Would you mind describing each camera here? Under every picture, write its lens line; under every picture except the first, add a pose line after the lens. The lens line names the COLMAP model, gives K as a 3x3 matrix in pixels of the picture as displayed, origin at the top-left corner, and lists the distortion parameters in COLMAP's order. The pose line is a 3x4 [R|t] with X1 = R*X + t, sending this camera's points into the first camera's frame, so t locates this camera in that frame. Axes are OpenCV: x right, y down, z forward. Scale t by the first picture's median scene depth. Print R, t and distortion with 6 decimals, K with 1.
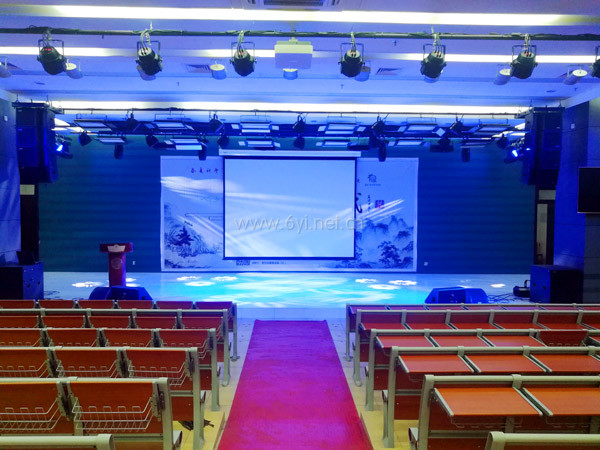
lens RADIAL K [[474.1, 0, 310.8], [0, 474.1, 223.0], [0, 0, 1]] dist [-0.003155, -0.005709]
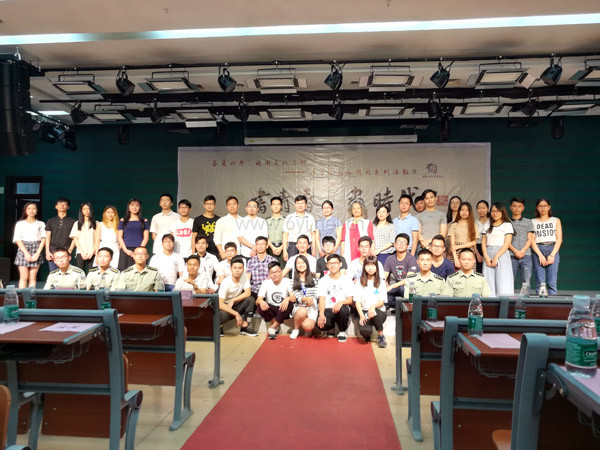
lens RADIAL K [[474.1, 0, 303.3], [0, 474.1, 224.0], [0, 0, 1]] dist [-0.003155, -0.005709]
pose [[0.991262, -0.007240, -0.131708, 0.019284], [-0.002880, 0.997067, -0.076483, 0.061489], [0.131875, 0.076194, 0.988334, 0.190308]]
